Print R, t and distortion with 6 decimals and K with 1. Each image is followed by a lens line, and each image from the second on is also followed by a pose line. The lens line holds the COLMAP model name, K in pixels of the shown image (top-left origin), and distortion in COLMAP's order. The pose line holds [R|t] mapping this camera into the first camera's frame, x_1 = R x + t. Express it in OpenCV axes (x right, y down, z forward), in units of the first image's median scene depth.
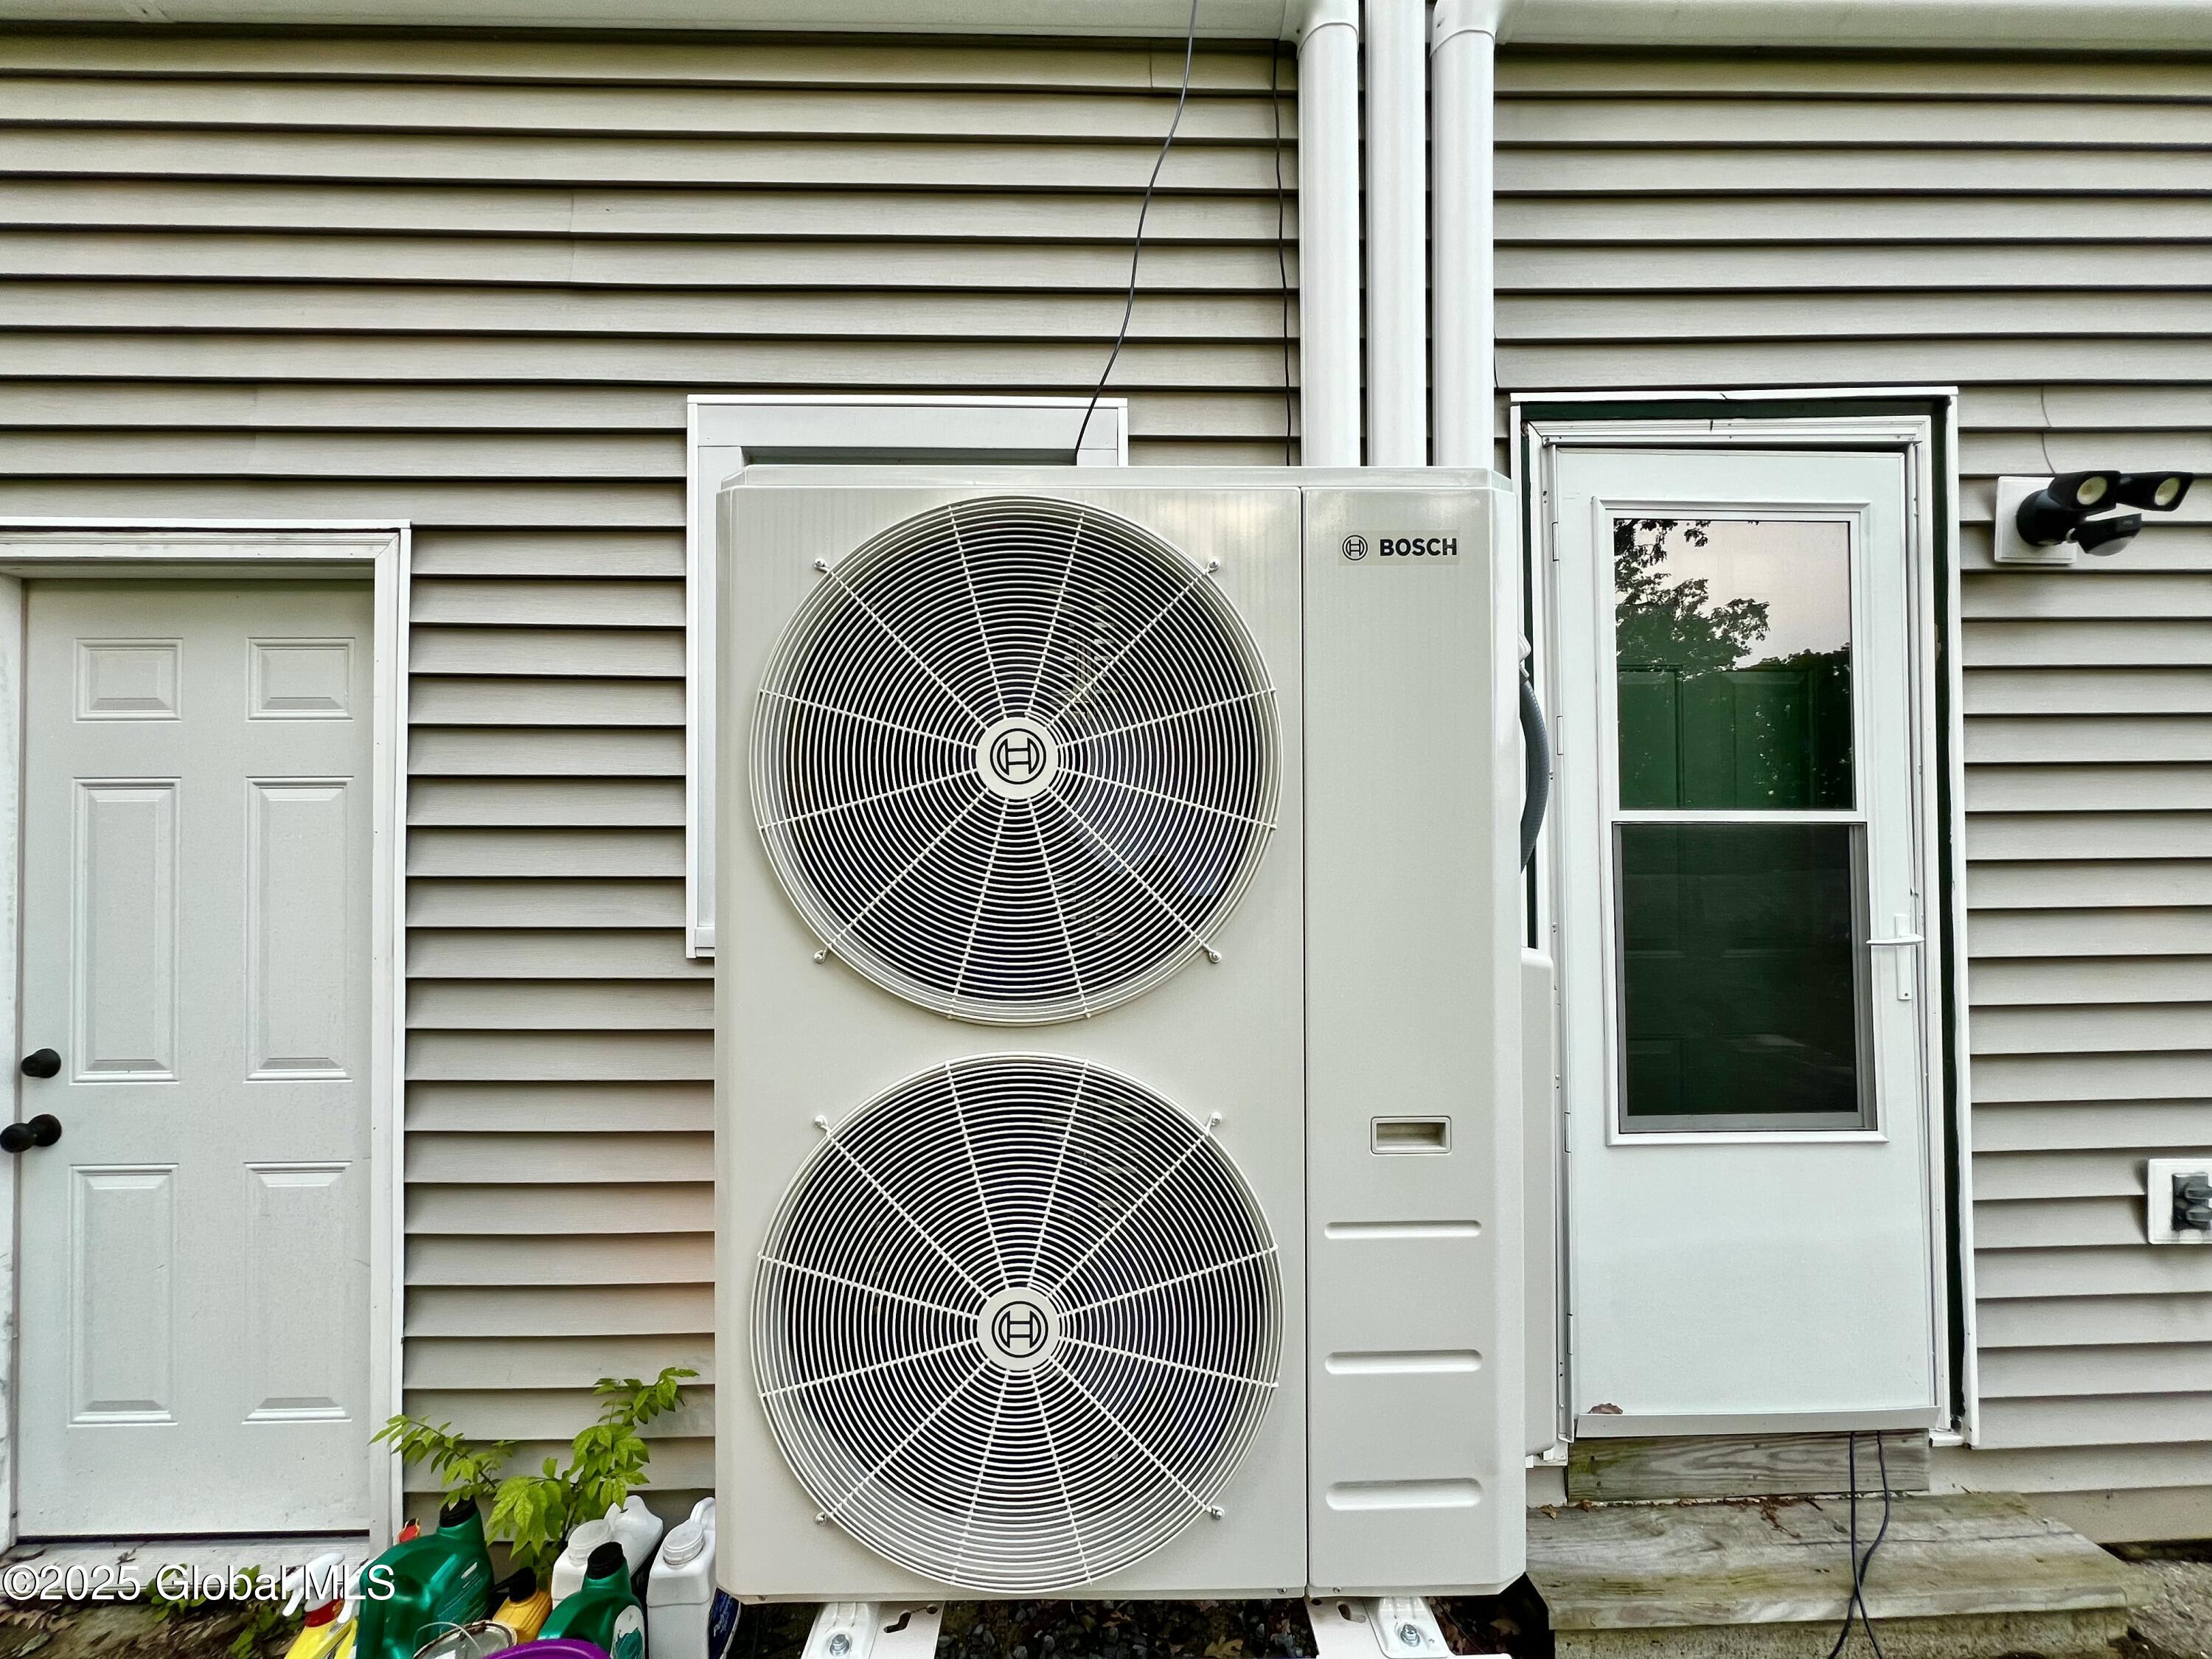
lens RADIAL K [[886.9, 0, 1102.0], [0, 886.9, 834.2], [0, 0, 1]] dist [-0.005608, 0.000062]
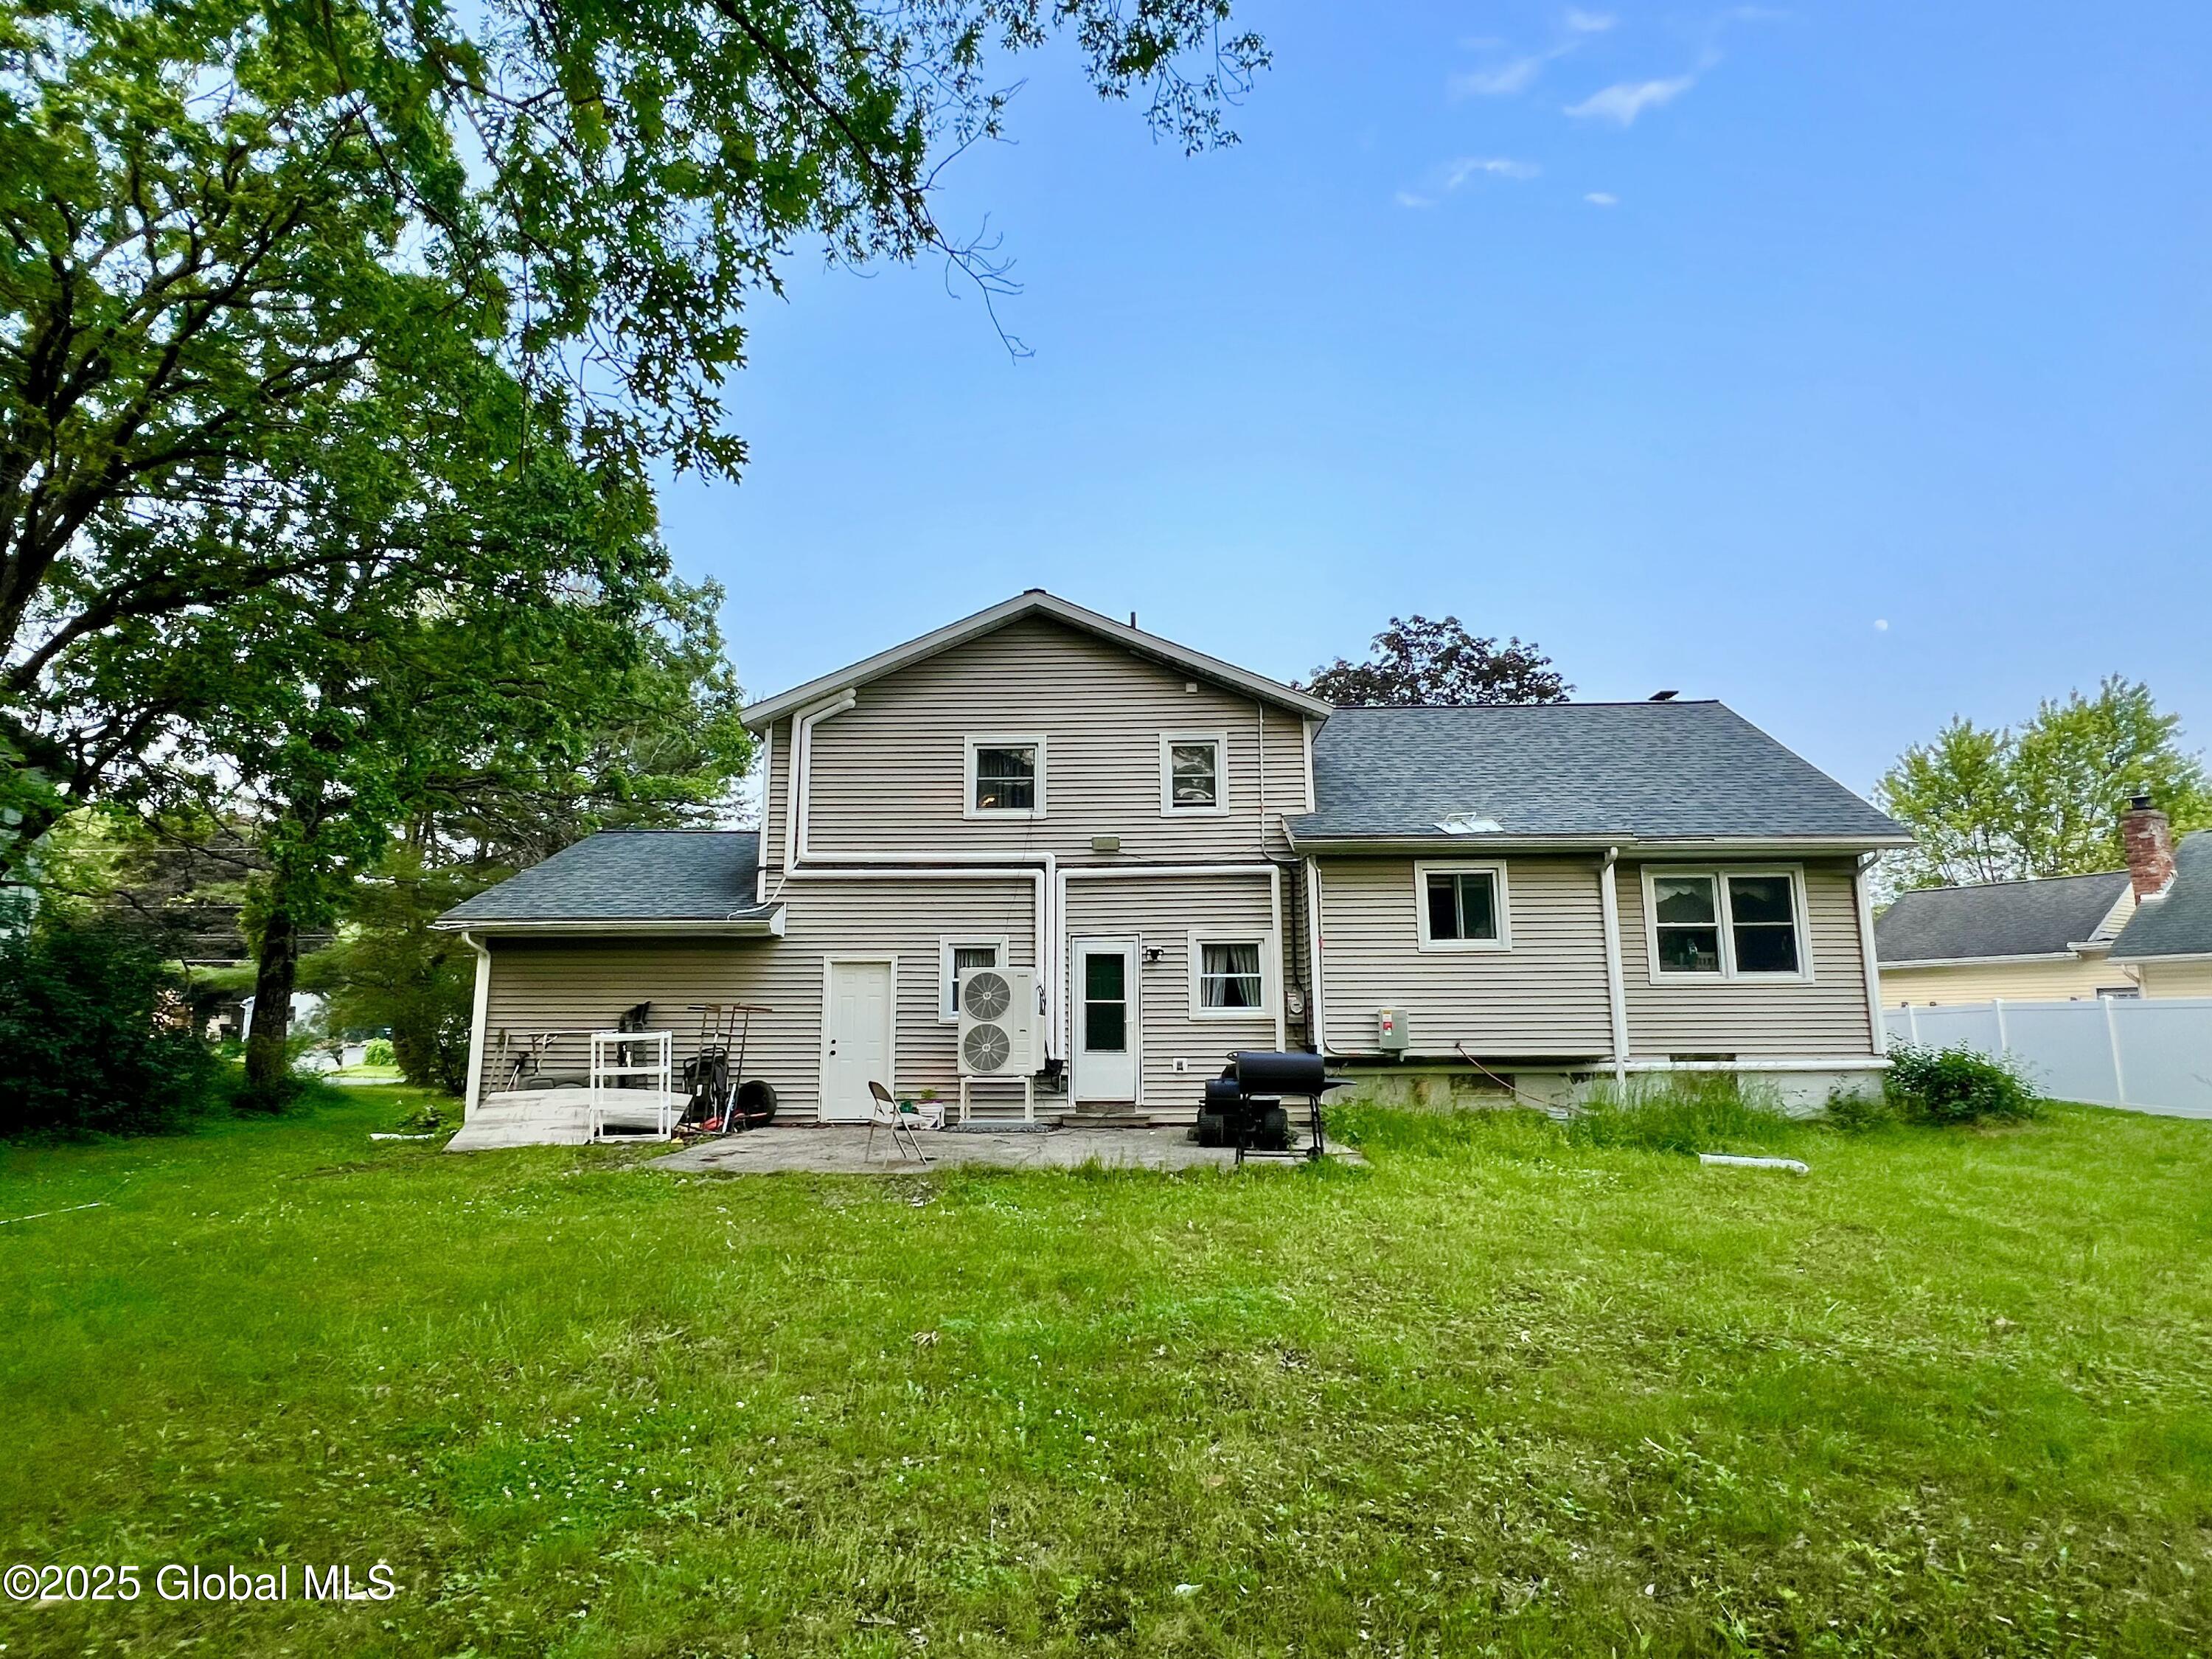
lens RADIAL K [[1189.2, 0, 1101.3], [0, 1189.2, 830.9], [0, 0, 1]] dist [-0.004136, 0.001106]
pose [[0.998676, -0.006156, -0.051066, 1.168975], [-0.001783, 0.988074, -0.153972, 0.087055], [0.051405, 0.153859, 0.986755, -7.725930]]
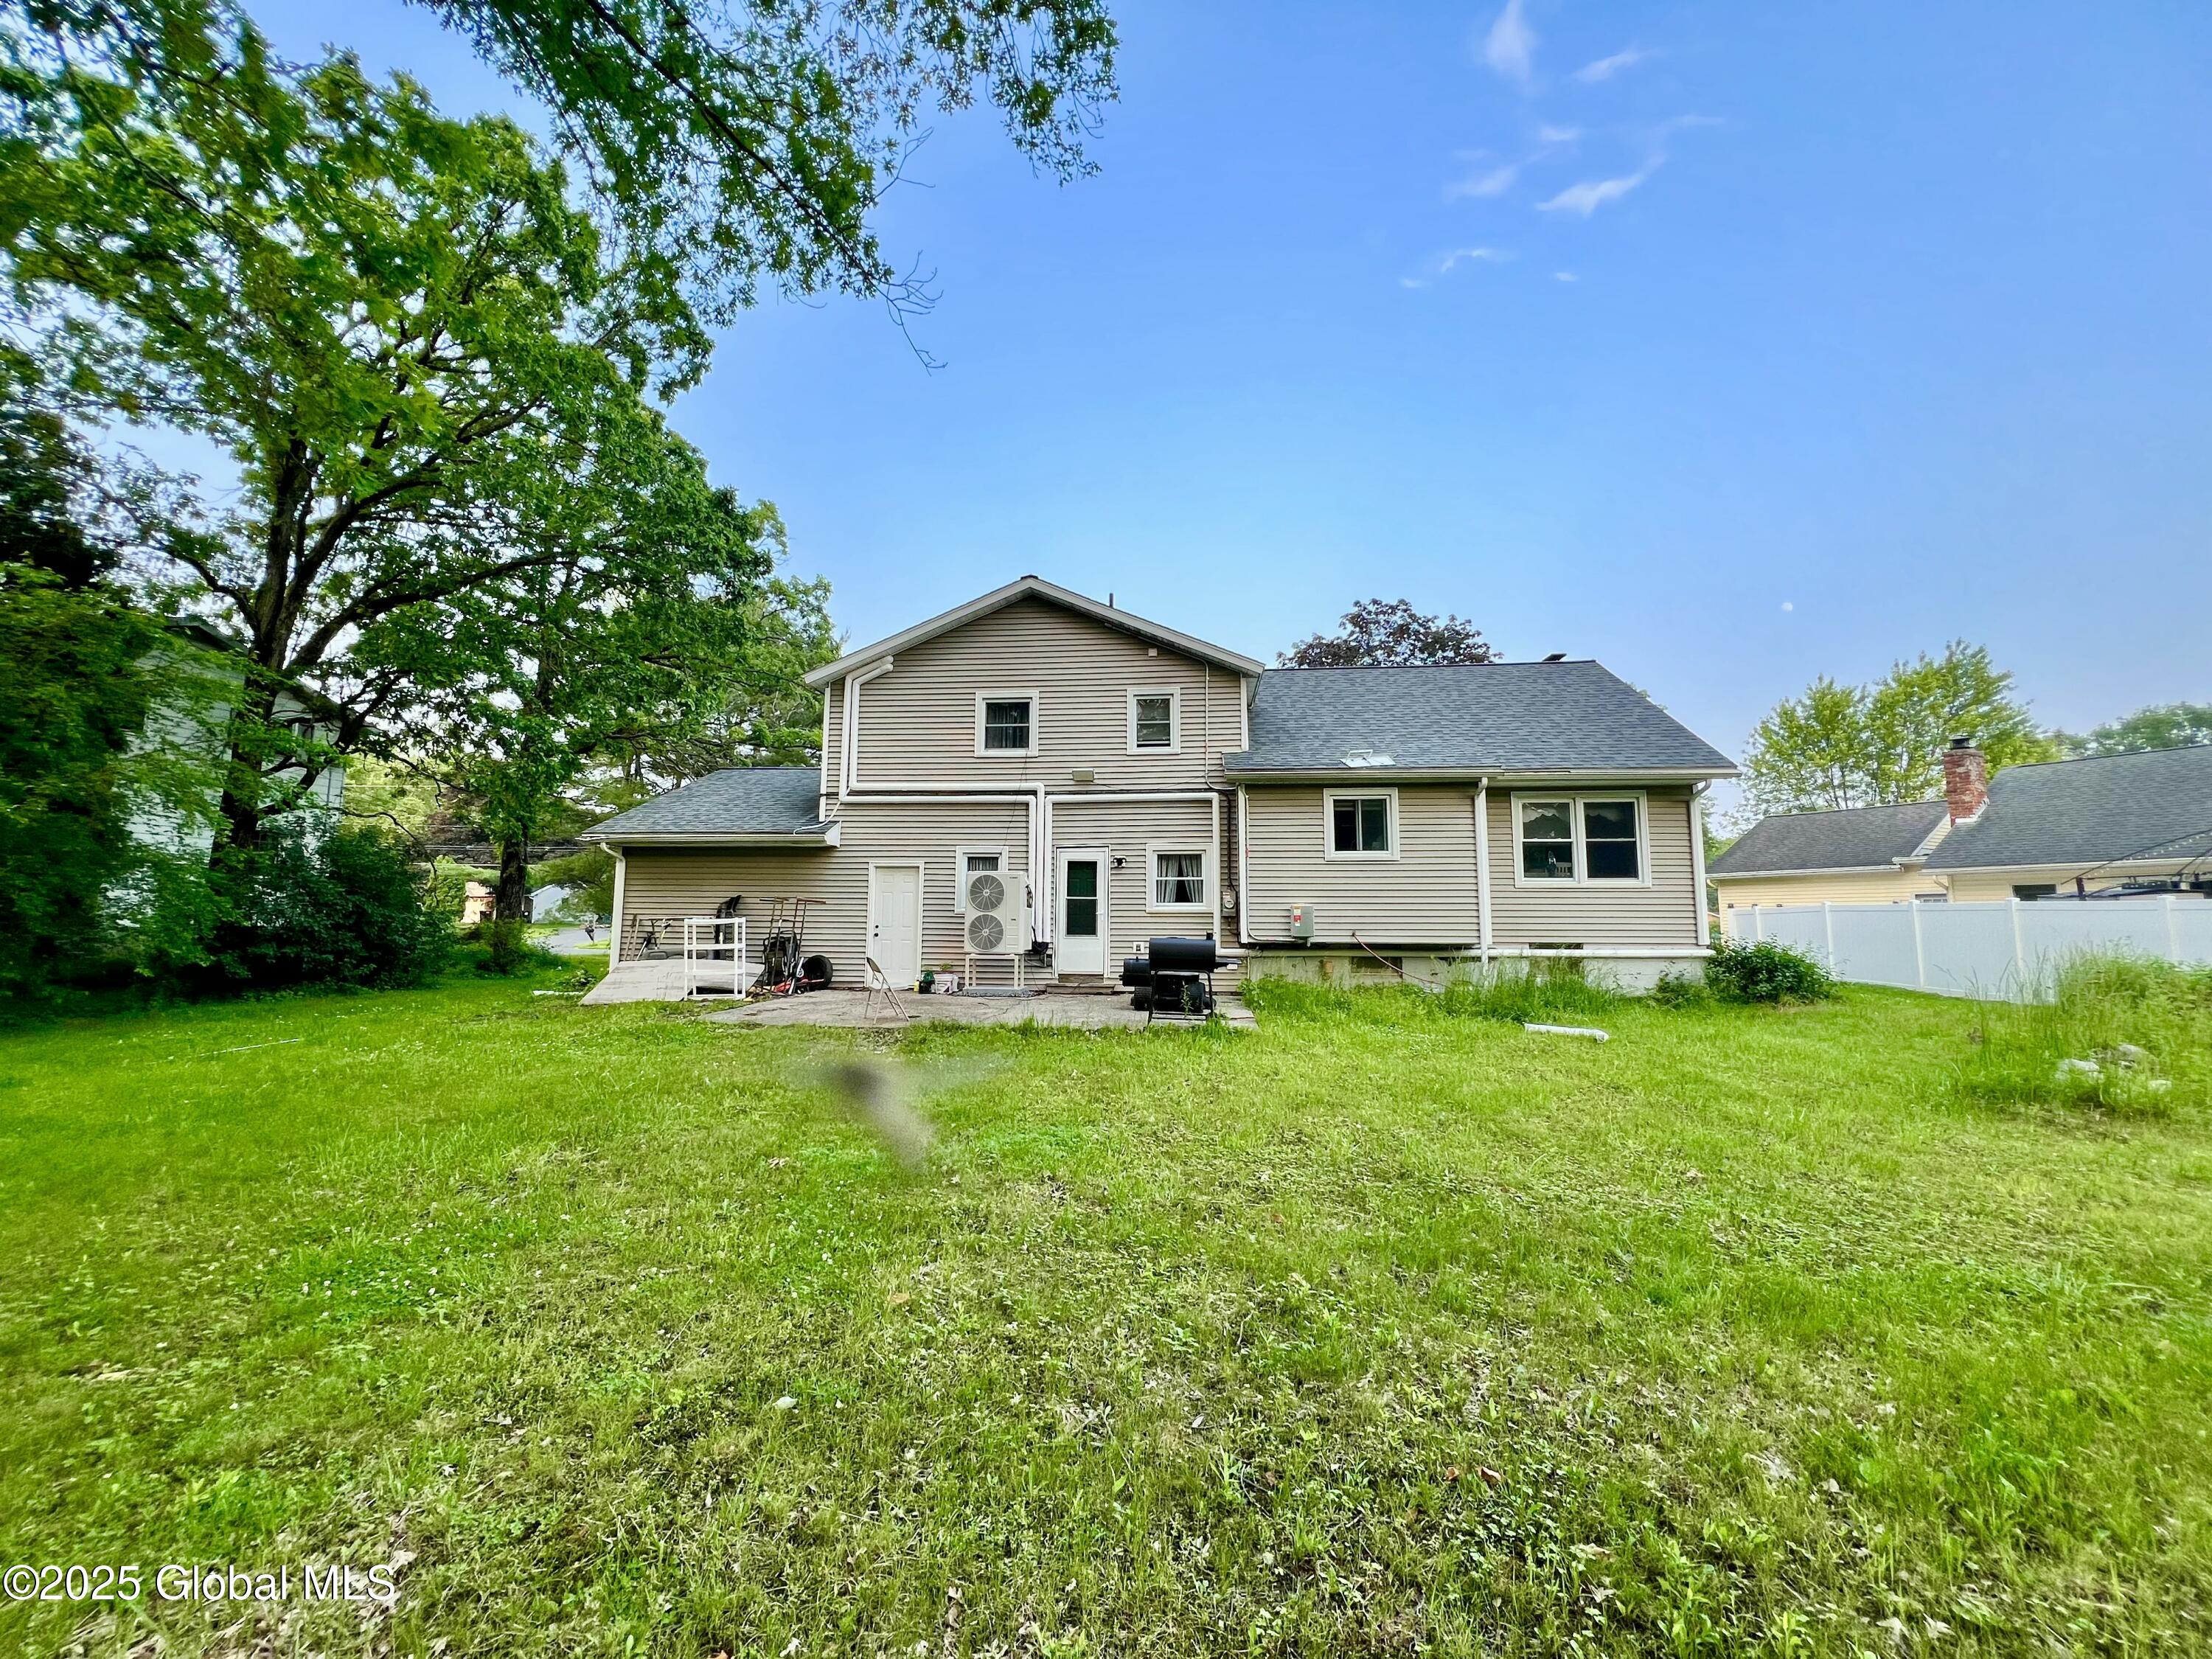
lens RADIAL K [[889.6, 0, 1102.6], [0, 889.6, 826.8], [0, 0, 1]] dist [-0.002706, 0.000064]
pose [[0.992918, -0.000585, -0.118804, 1.942280], [-0.010500, 0.995643, -0.092656, 0.090653], [0.118340, 0.093247, 0.988585, -7.306953]]
